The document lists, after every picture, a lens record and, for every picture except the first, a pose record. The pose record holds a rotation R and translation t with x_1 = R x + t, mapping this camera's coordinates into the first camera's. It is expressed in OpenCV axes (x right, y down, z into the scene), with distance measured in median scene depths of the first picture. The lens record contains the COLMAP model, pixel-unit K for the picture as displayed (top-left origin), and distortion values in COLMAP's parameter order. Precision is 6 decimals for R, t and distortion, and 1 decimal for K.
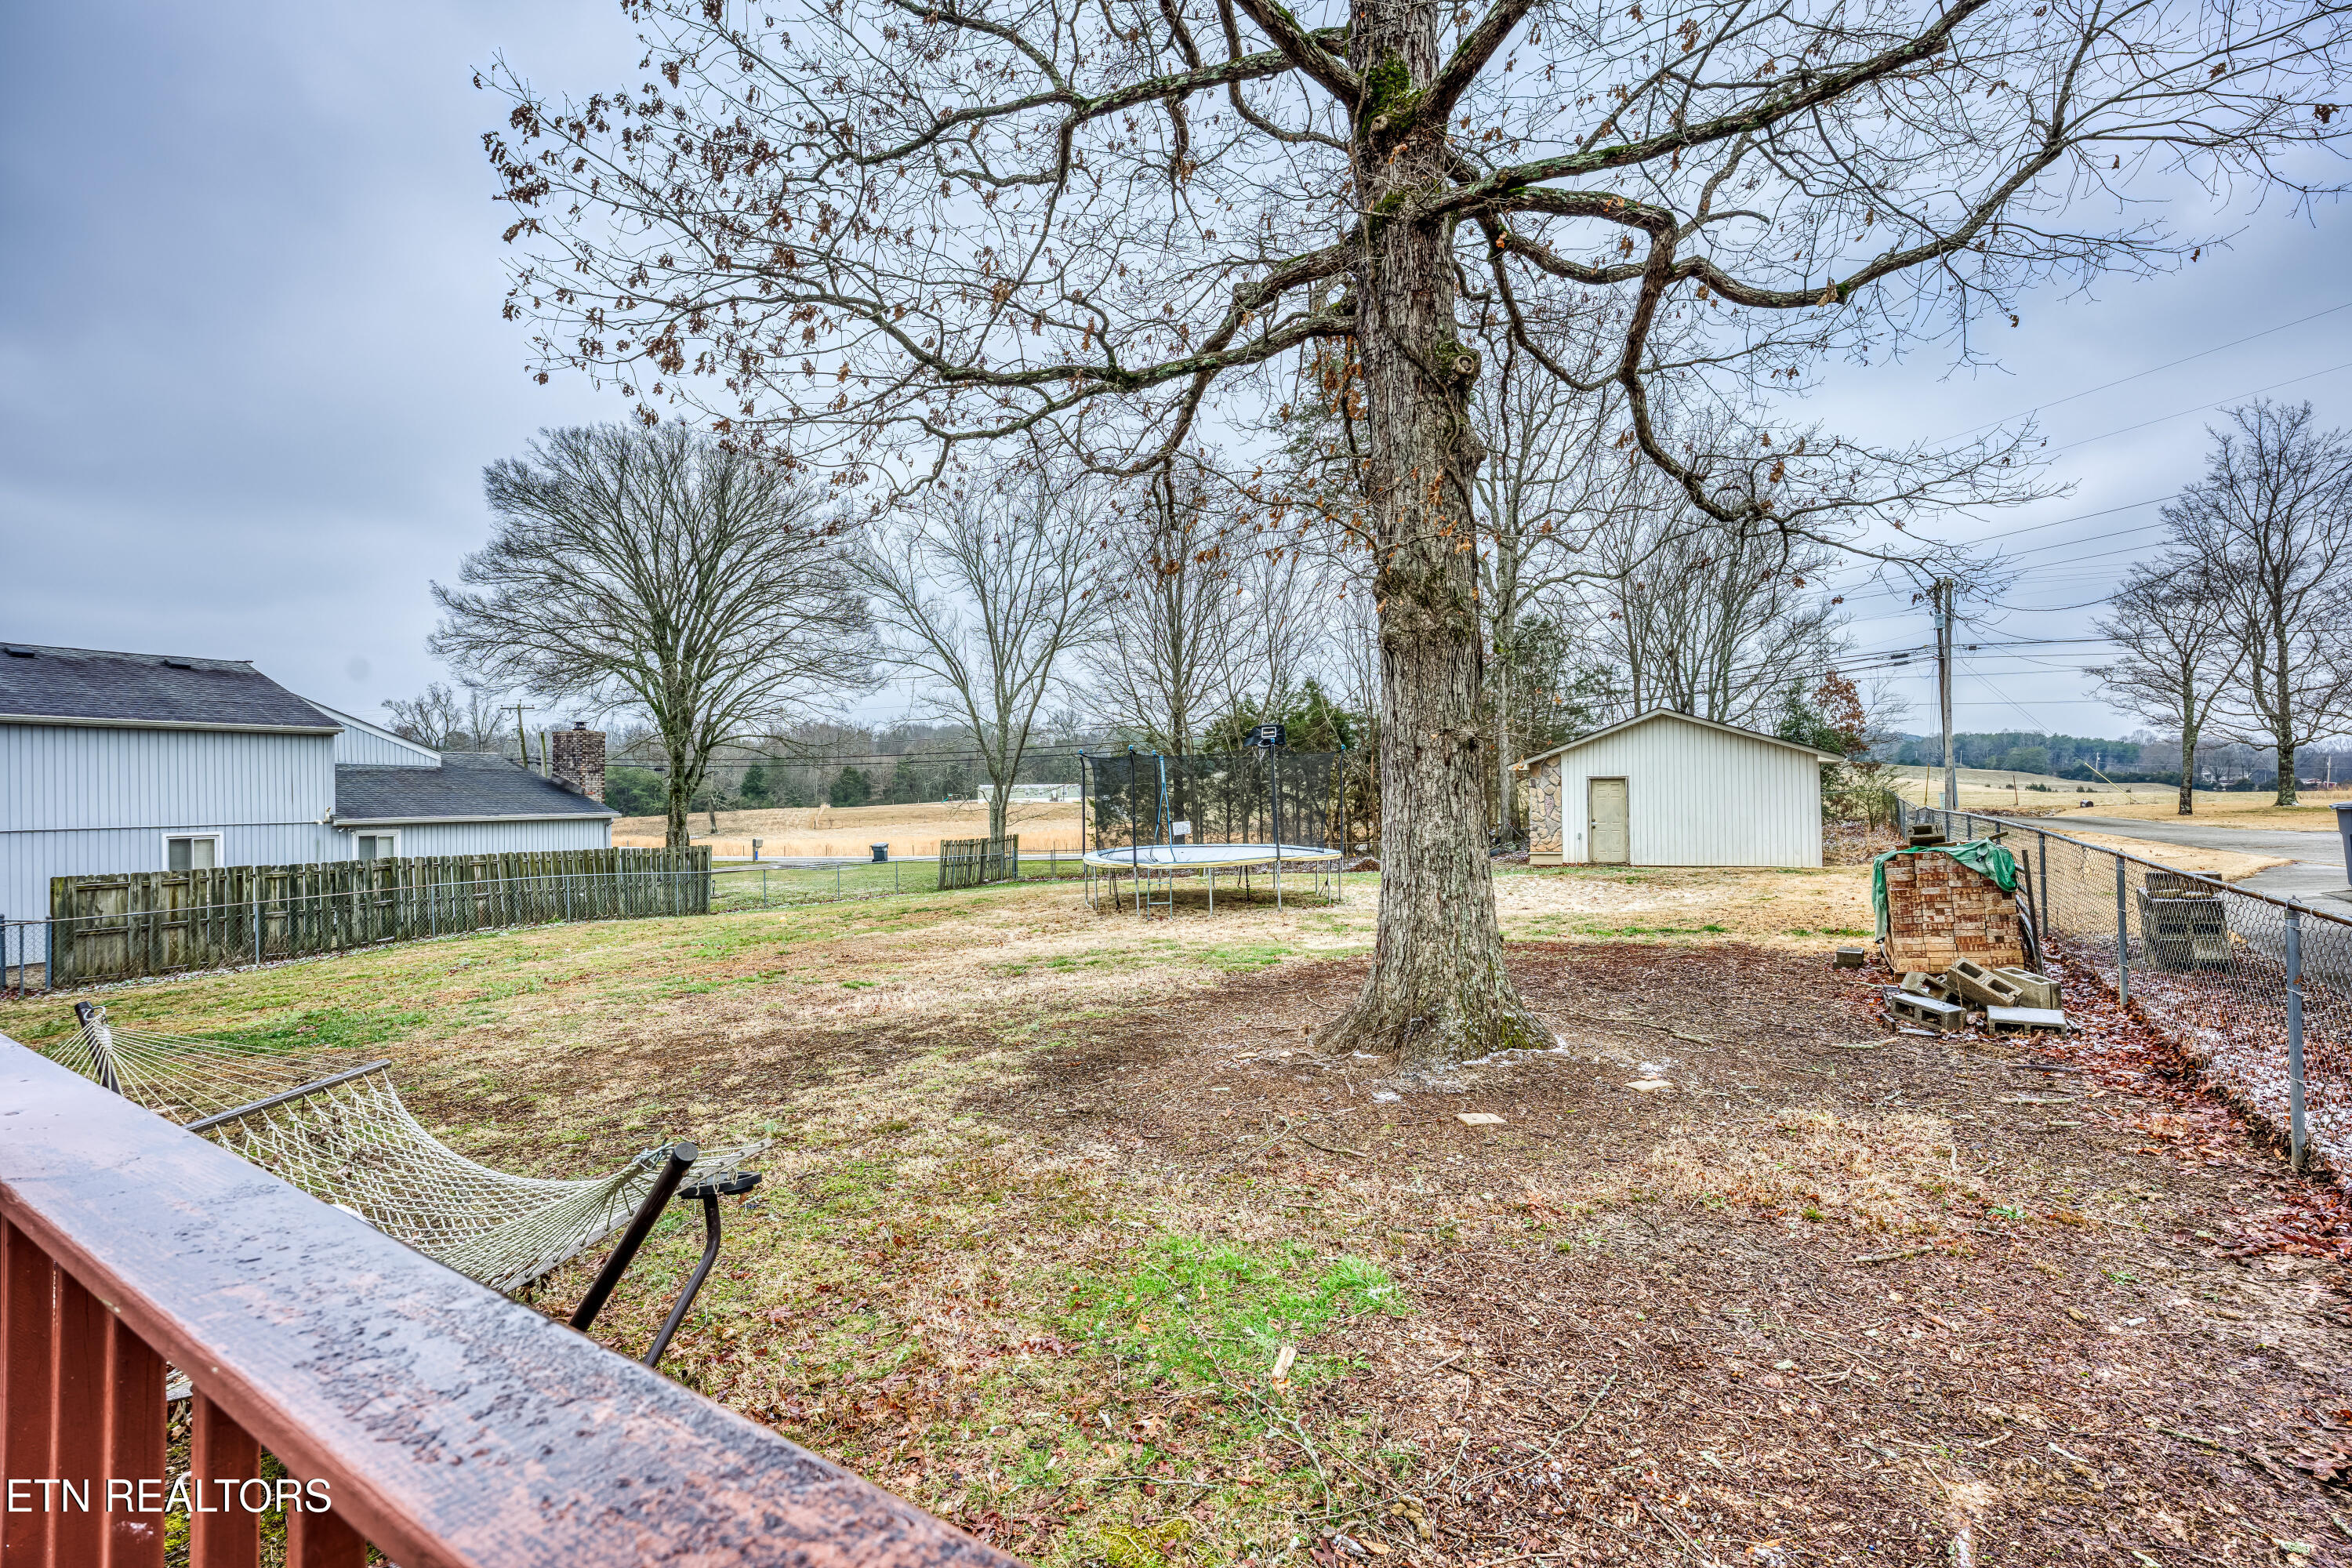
lens RADIAL K [[1074.8, 0, 1176.0], [0, 1074.8, 784.0], [0, 0, 1]] dist [-0.000897, -0.000375]
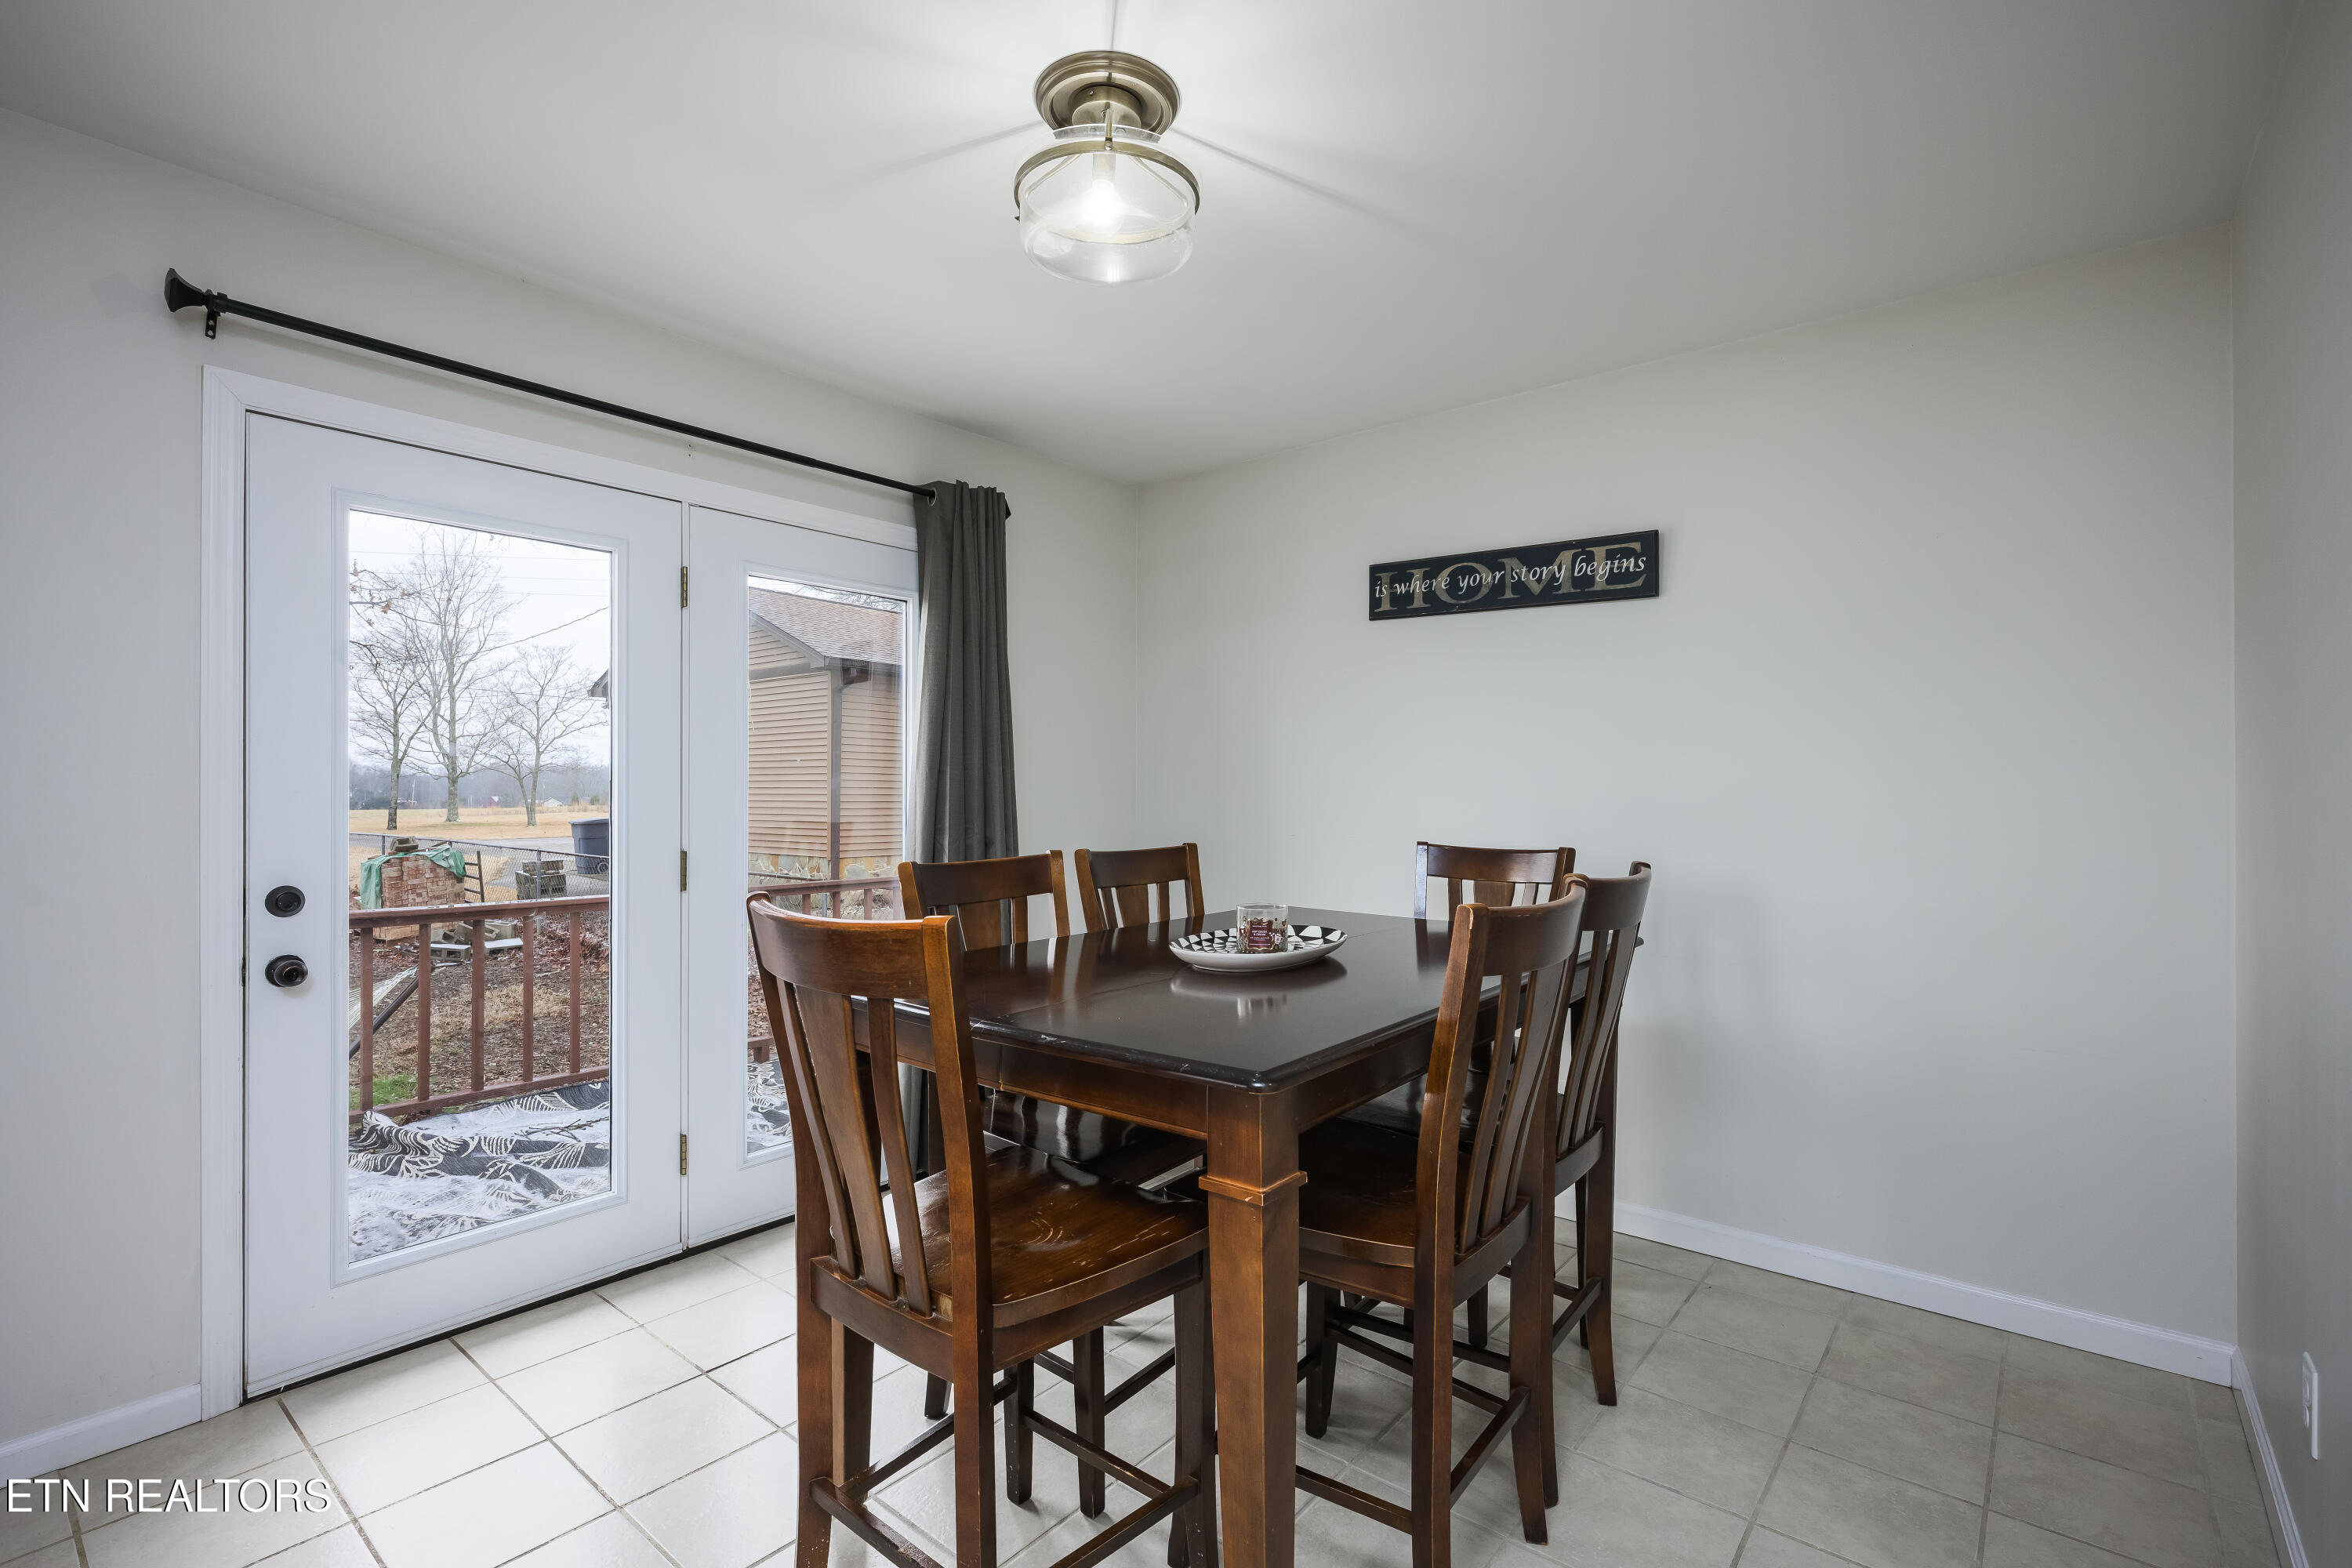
lens RADIAL K [[1074.8, 0, 1176.0], [0, 1074.8, 784.0], [0, 0, 1]] dist [-0.000897, -0.000375]
pose [[0.136943, 0.022502, 0.990323, -0.167460], [-0.005425, 0.999744, -0.021966, -0.002592], [-0.990564, -0.002364, 0.137030, -0.068523]]
